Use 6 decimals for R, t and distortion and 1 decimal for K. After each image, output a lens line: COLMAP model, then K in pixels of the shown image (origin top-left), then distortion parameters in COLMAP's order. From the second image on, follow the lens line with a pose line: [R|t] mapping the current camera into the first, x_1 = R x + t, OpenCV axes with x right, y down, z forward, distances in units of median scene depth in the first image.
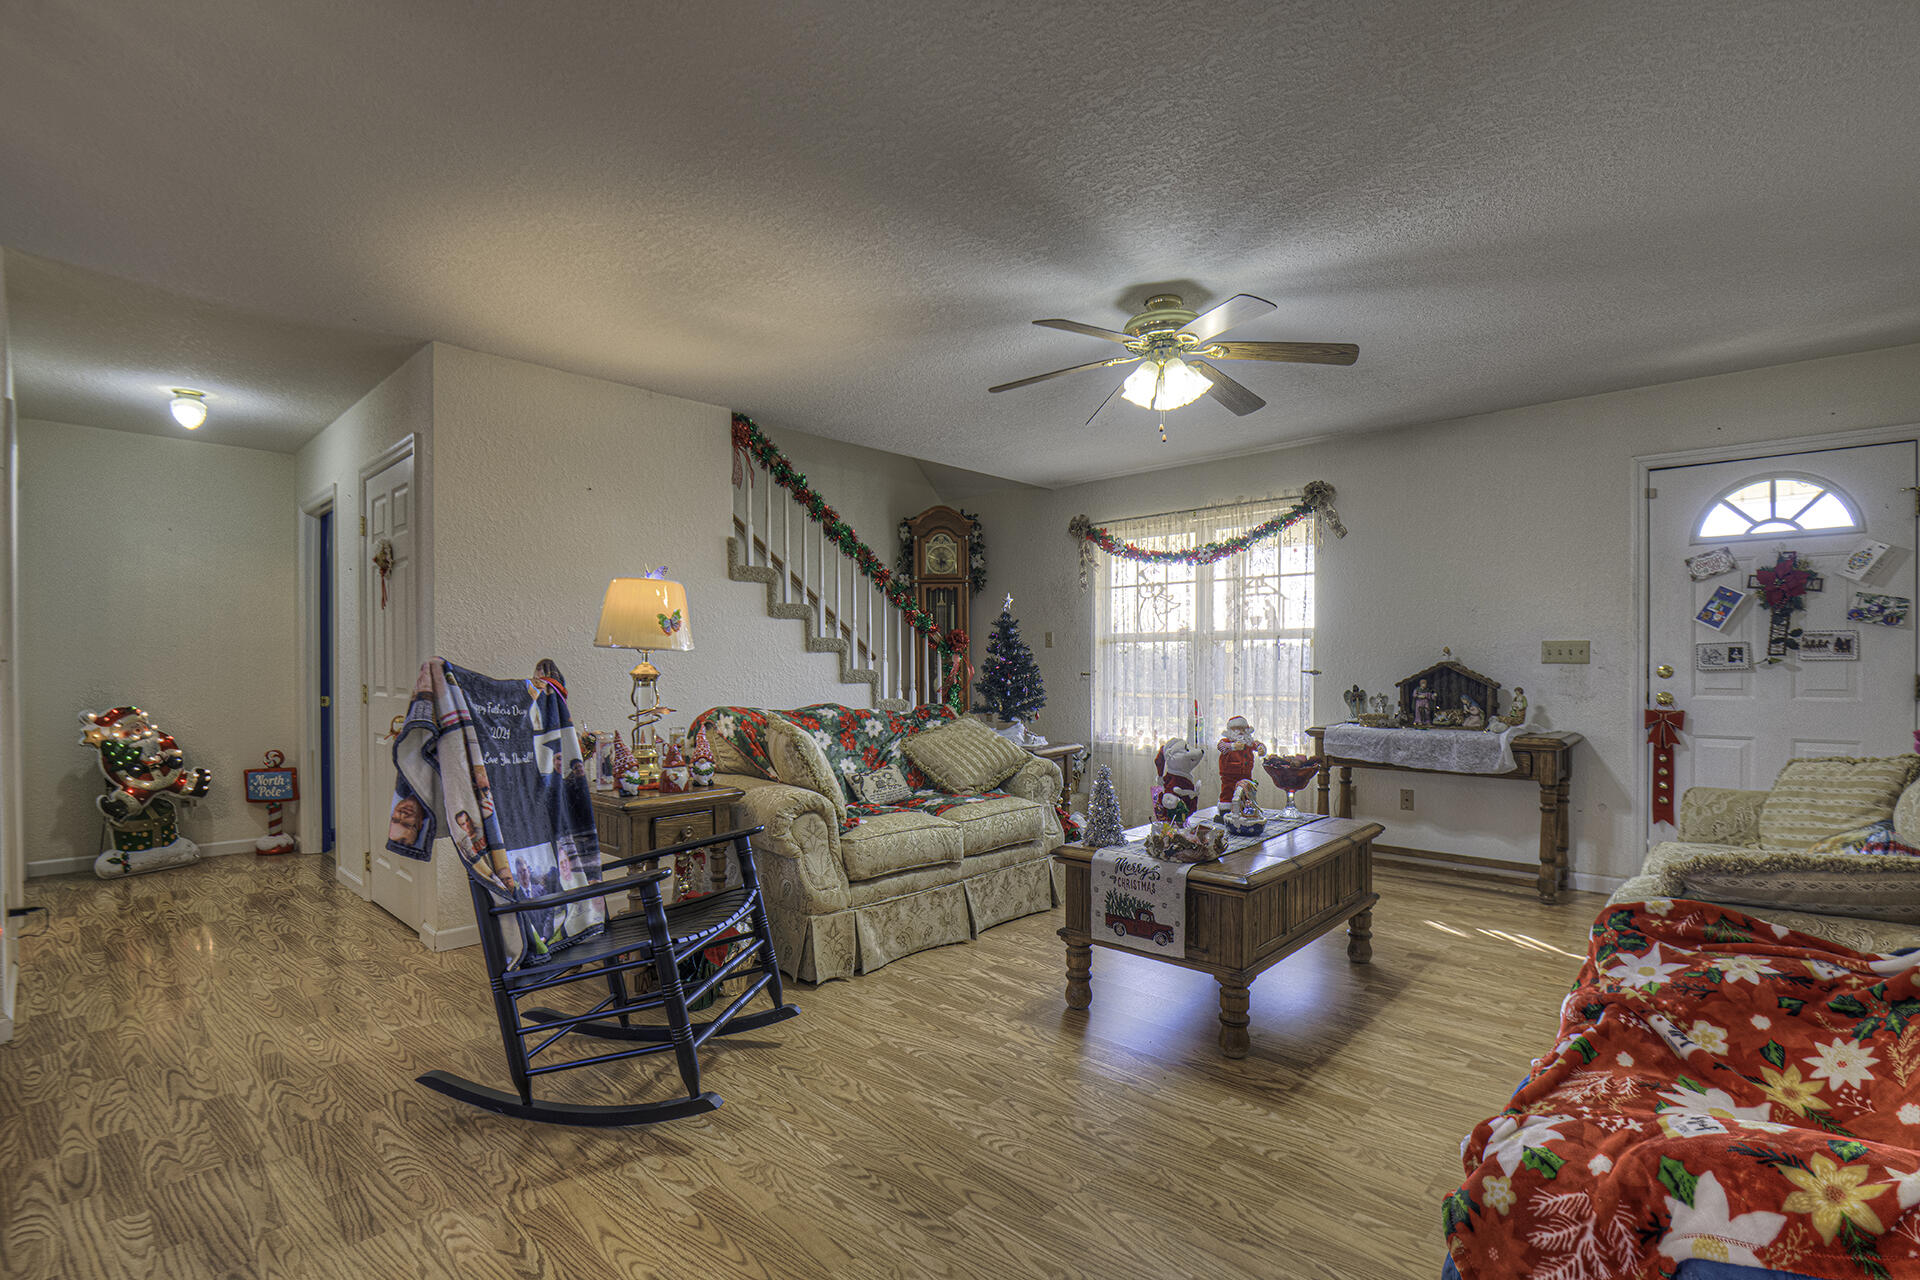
lens RADIAL K [[846.7, 0, 980.9], [0, 846.7, 663.6], [0, 0, 1]] dist [0.001739, 0.000143]
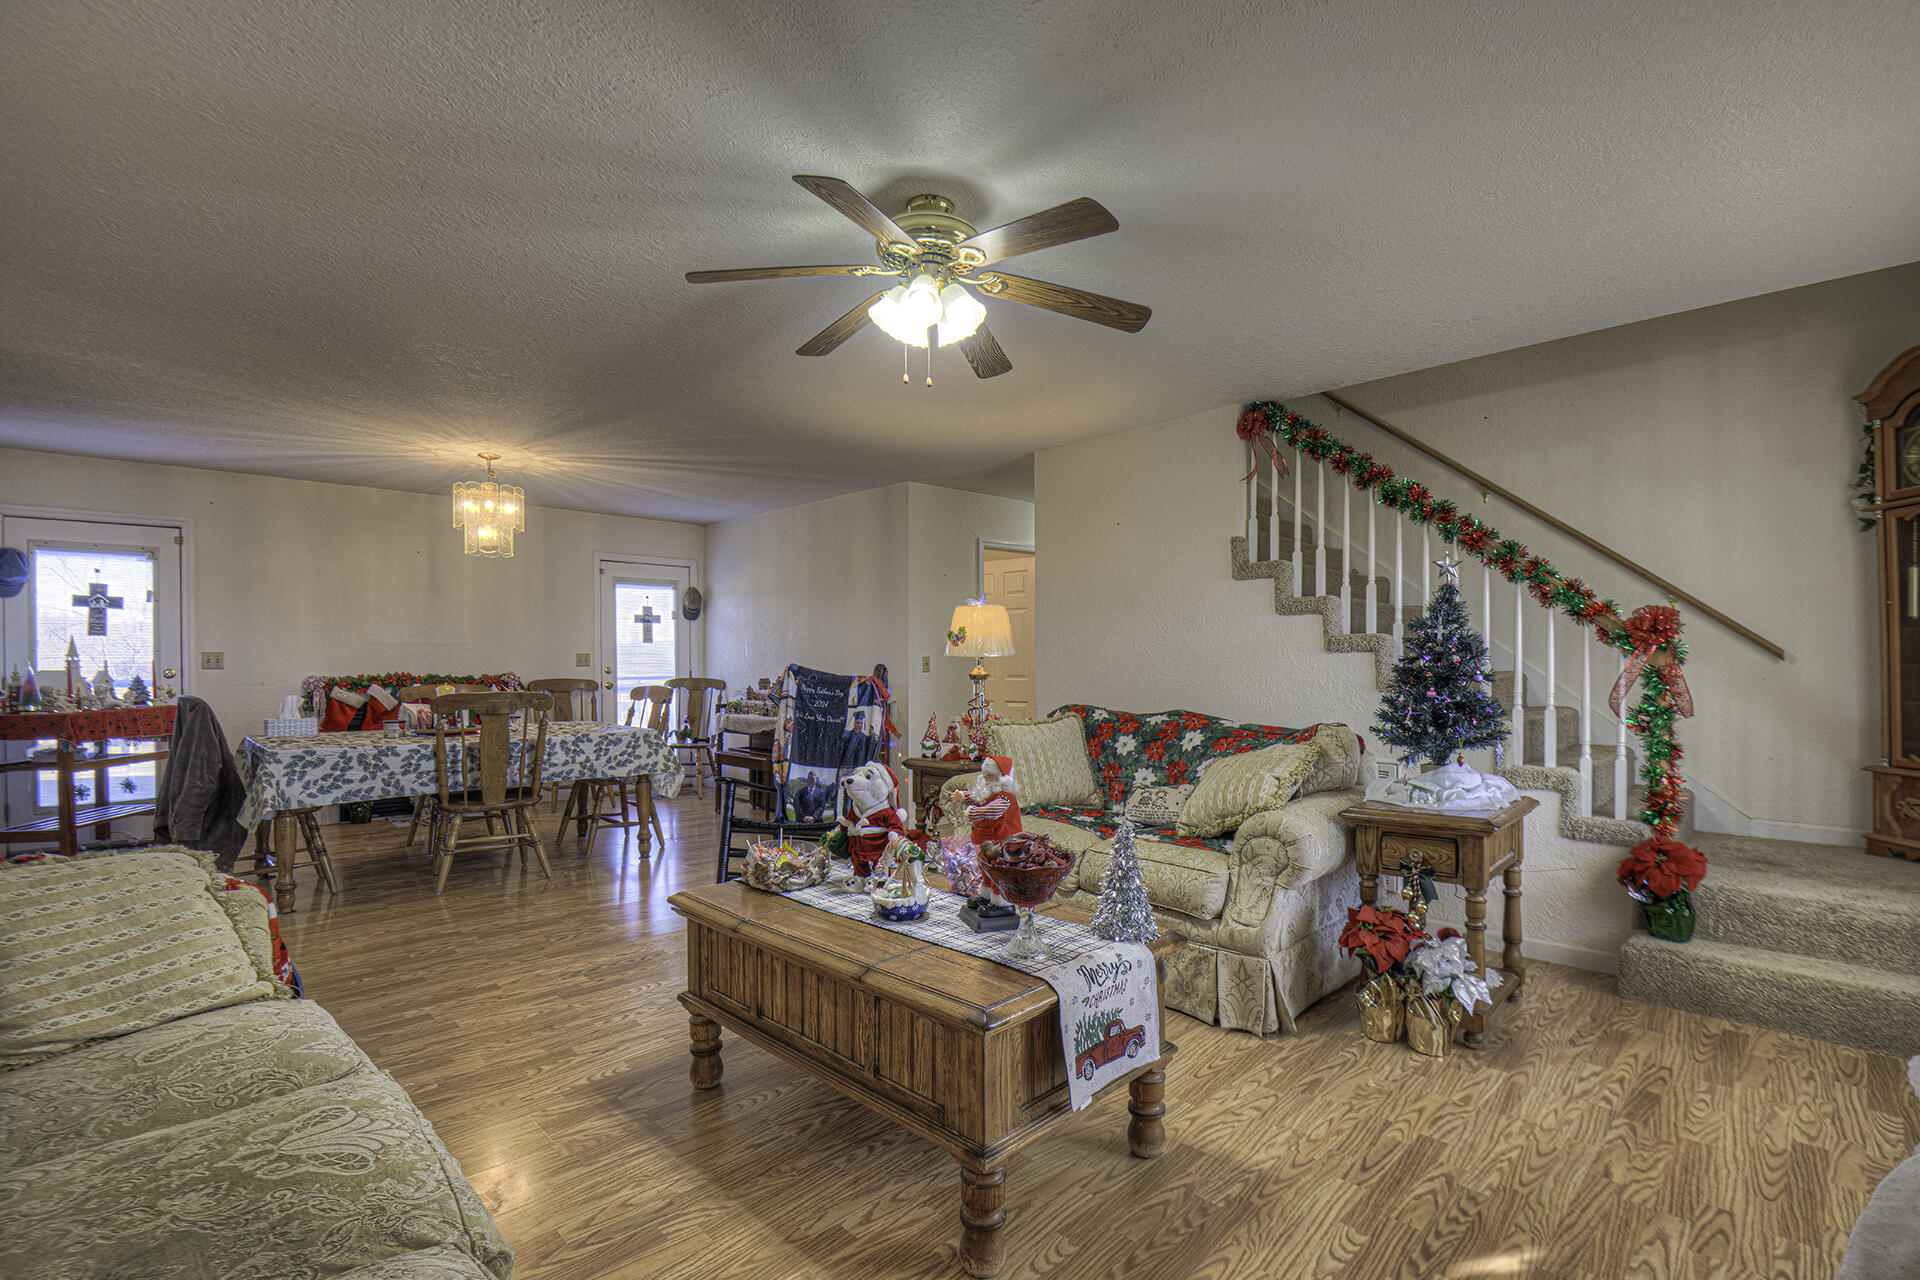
lens RADIAL K [[846.7, 0, 980.9], [0, 846.7, 663.6], [0, 0, 1]] dist [0.001739, 0.000143]
pose [[-0.005066, 0.004437, -0.999977, 0.809133], [0.000924, 0.999990, 0.004432, -0.009072], [0.999987, -0.000901, -0.005070, 0.854224]]
